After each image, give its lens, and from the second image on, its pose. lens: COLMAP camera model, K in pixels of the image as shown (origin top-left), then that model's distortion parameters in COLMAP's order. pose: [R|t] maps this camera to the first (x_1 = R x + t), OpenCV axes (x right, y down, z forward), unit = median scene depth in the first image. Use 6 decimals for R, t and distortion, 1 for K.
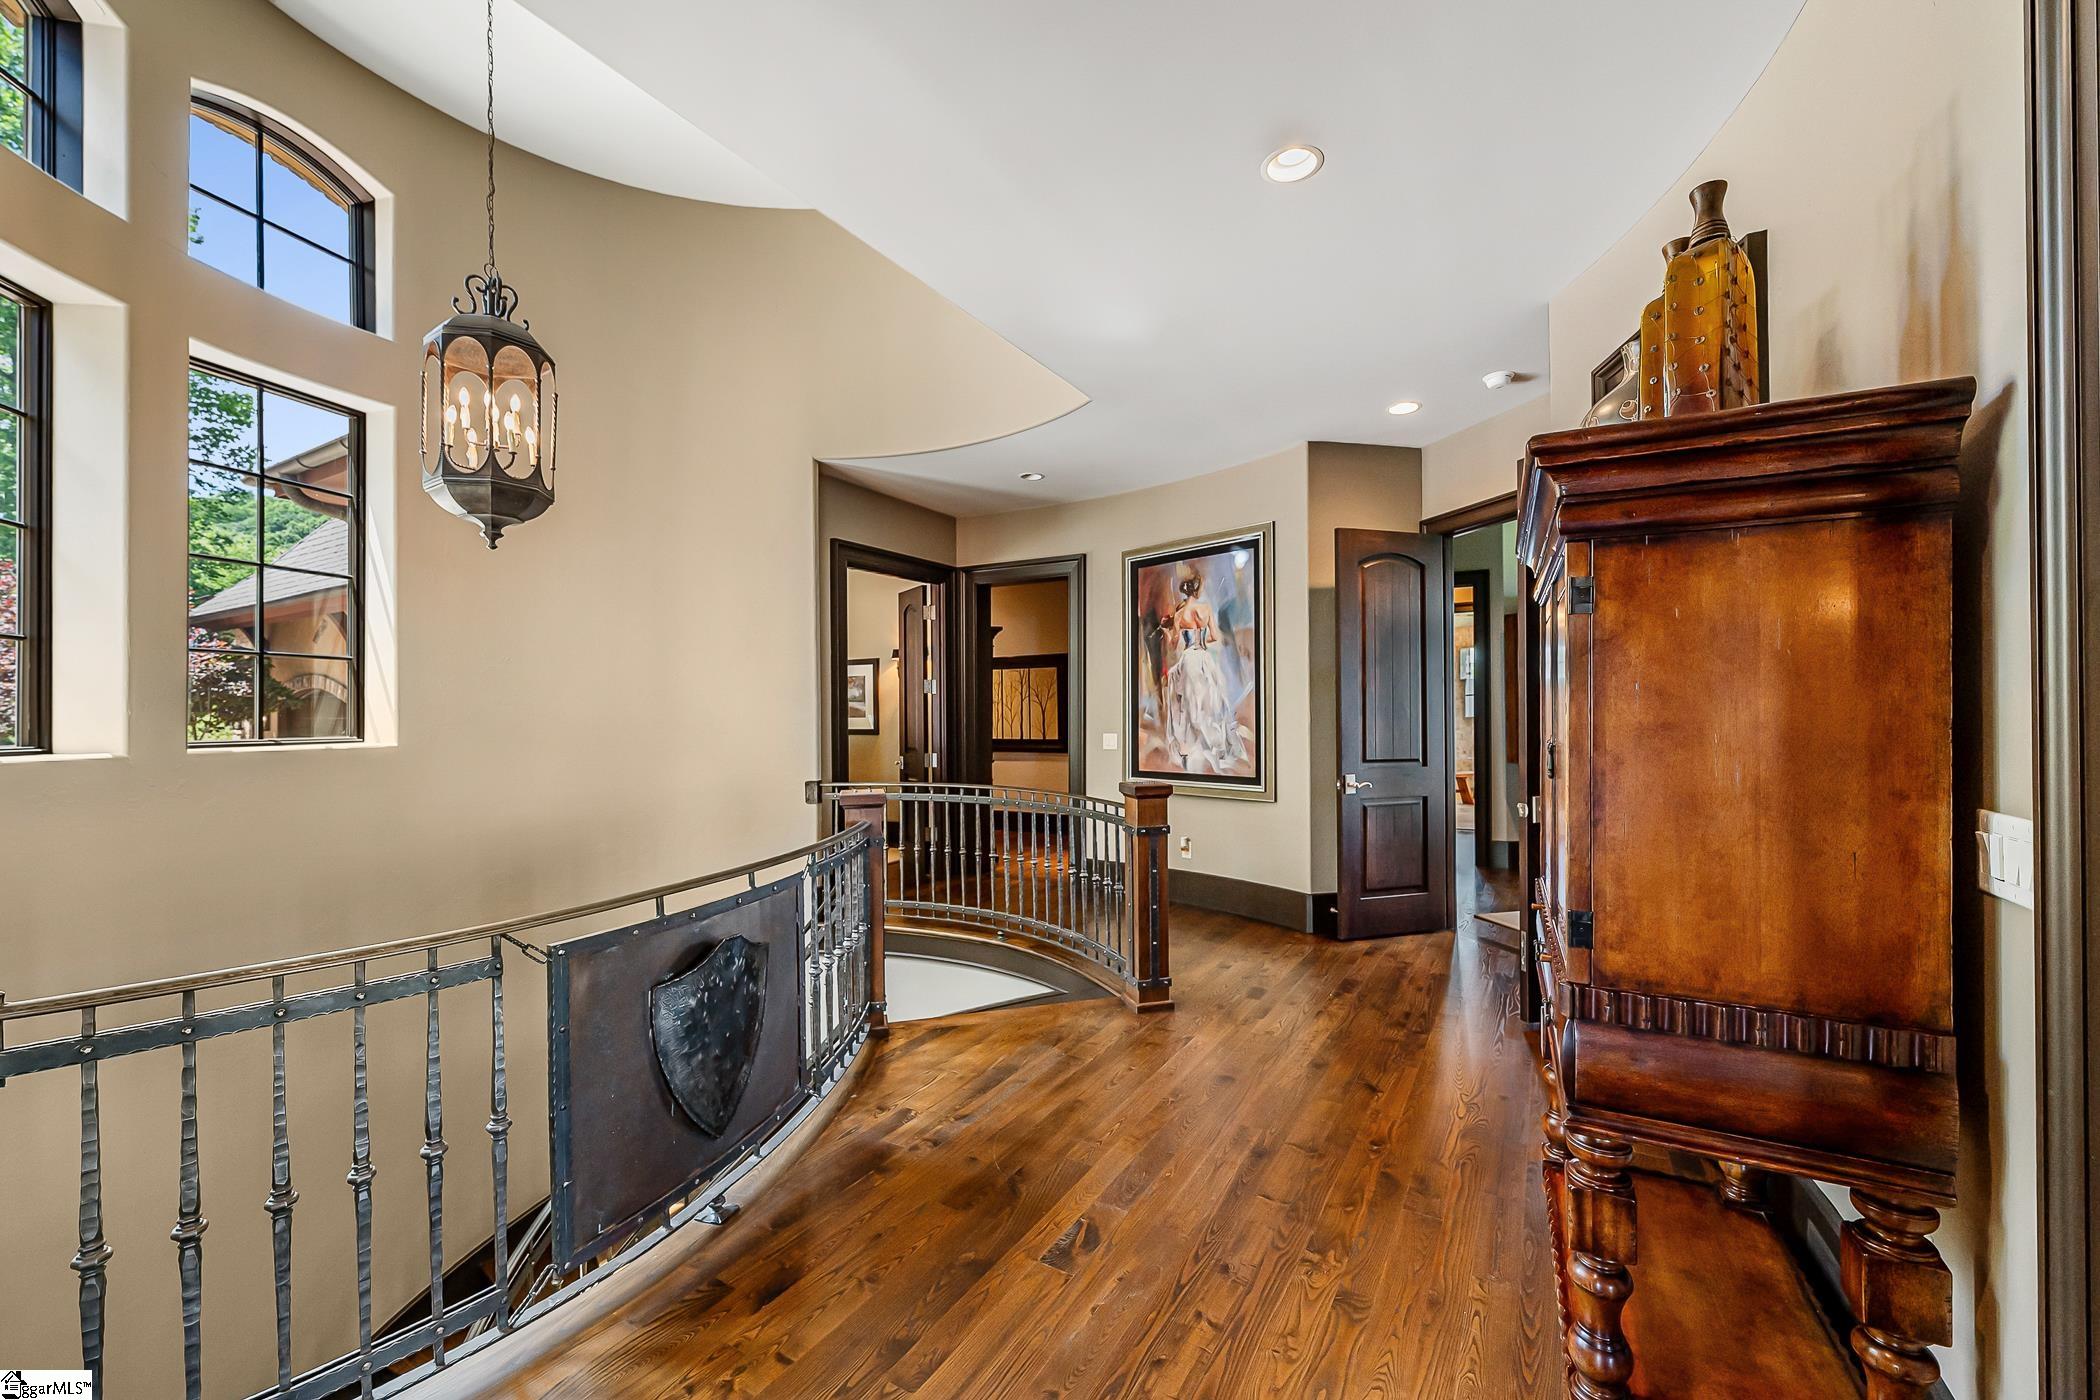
lens RADIAL K [[836.4, 0, 1048.8], [0, 836.4, 707.9], [0, 0, 1]] dist [0.000946, 0.000314]
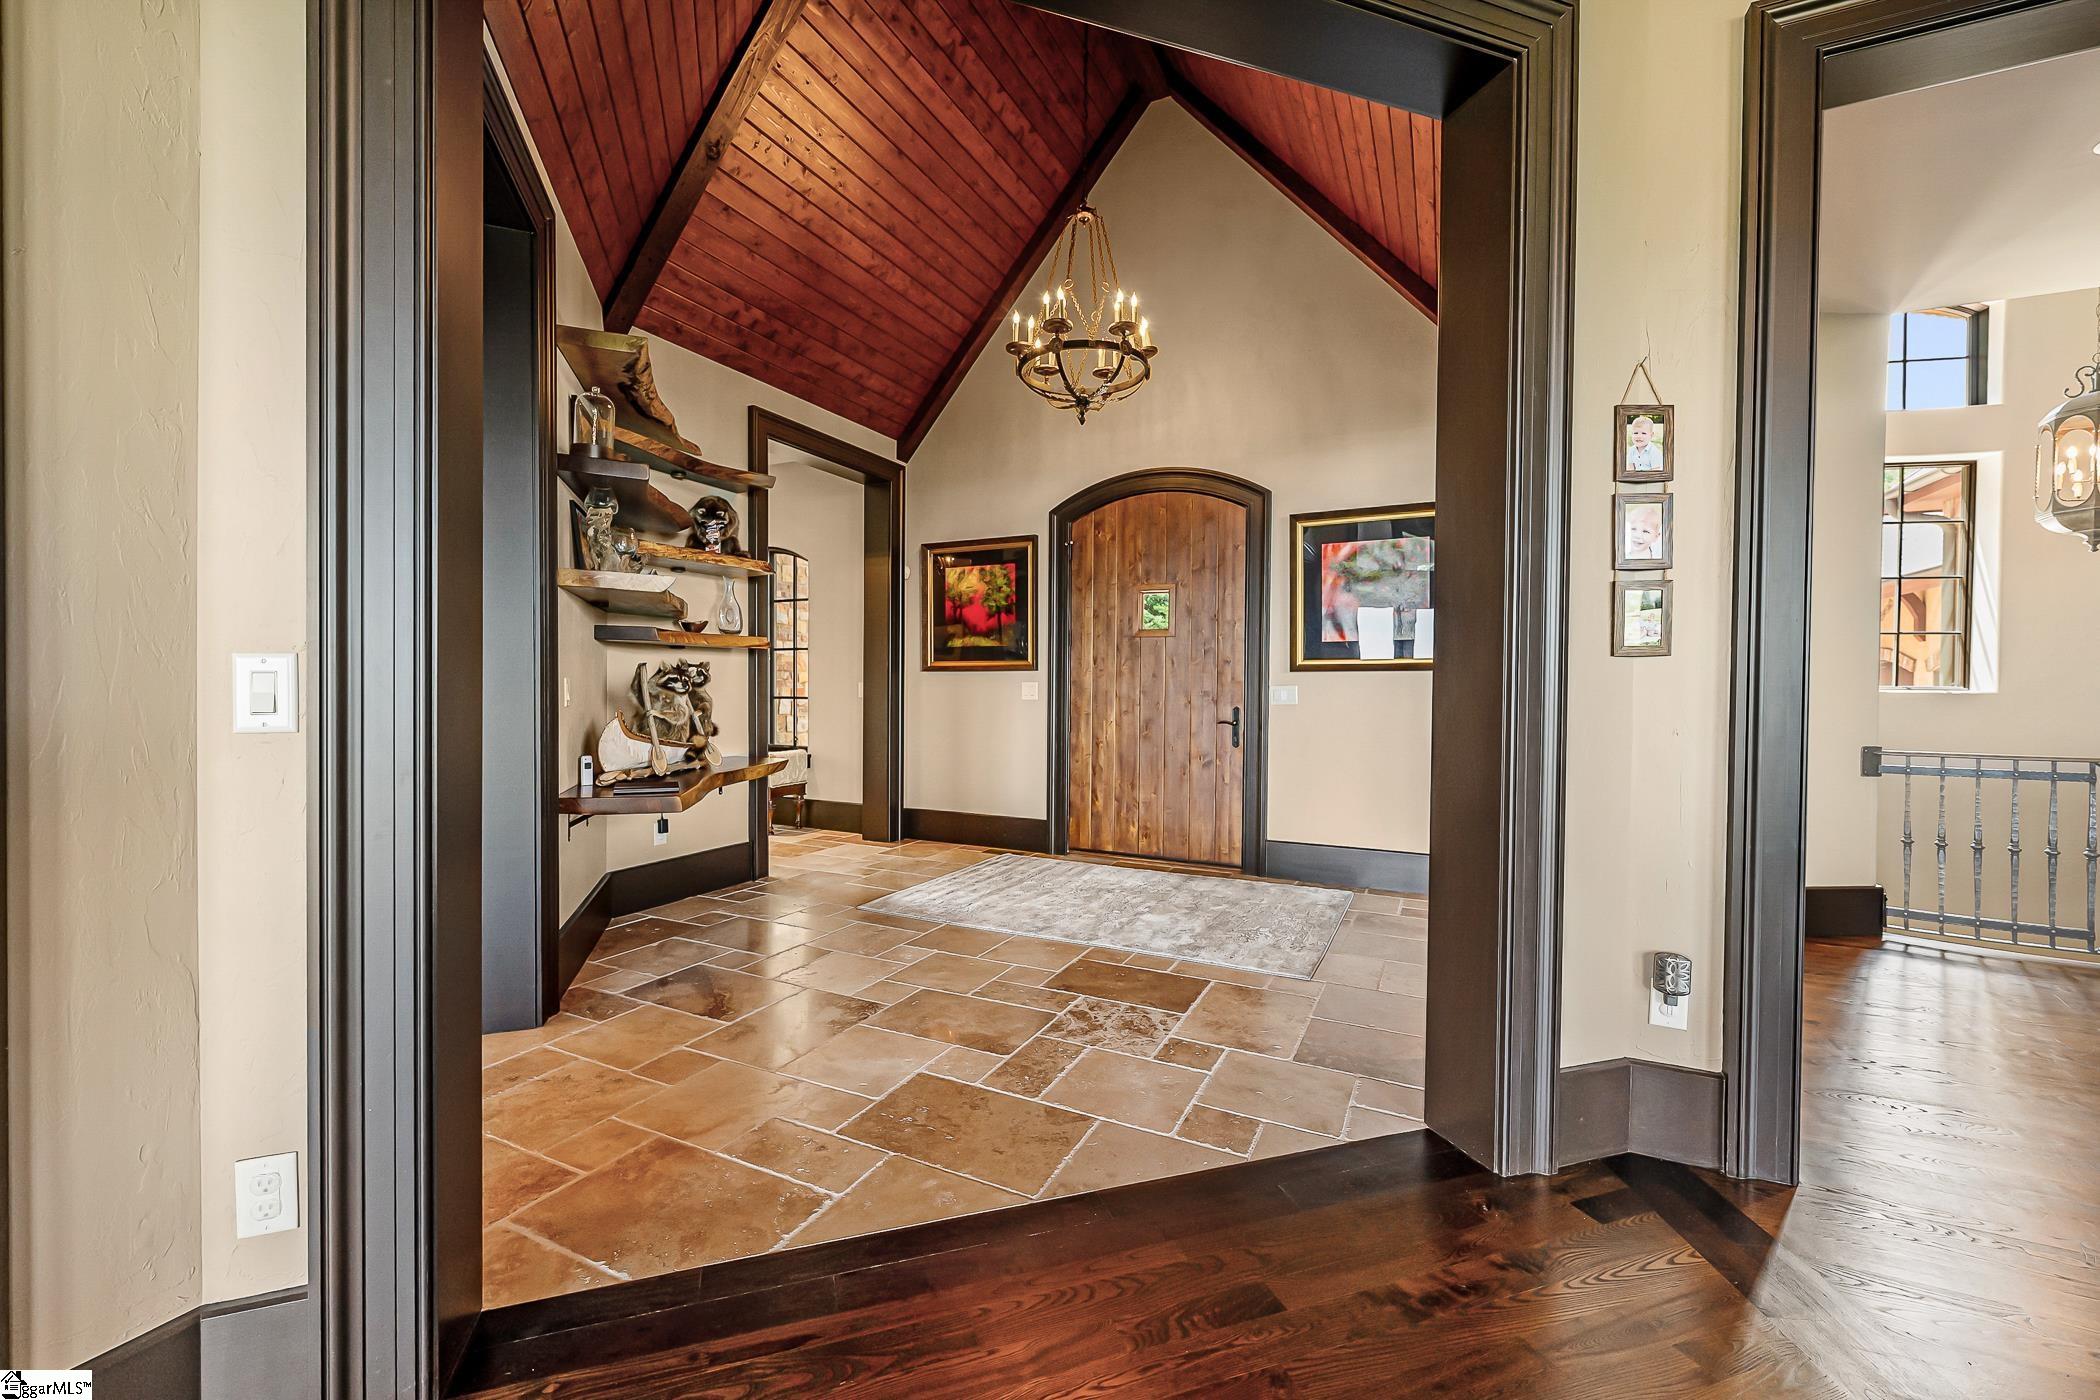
lens RADIAL K [[836.4, 0, 1039.5], [0, 836.4, 699.6], [0, 0, 1]] dist [0.000946, 0.000314]
pose [[0.093619, 0.024742, -0.995301, 0.615204], [-0.007568, 0.999680, 0.024139, 0.043914], [0.995579, 0.005272, 0.093776, -0.952514]]
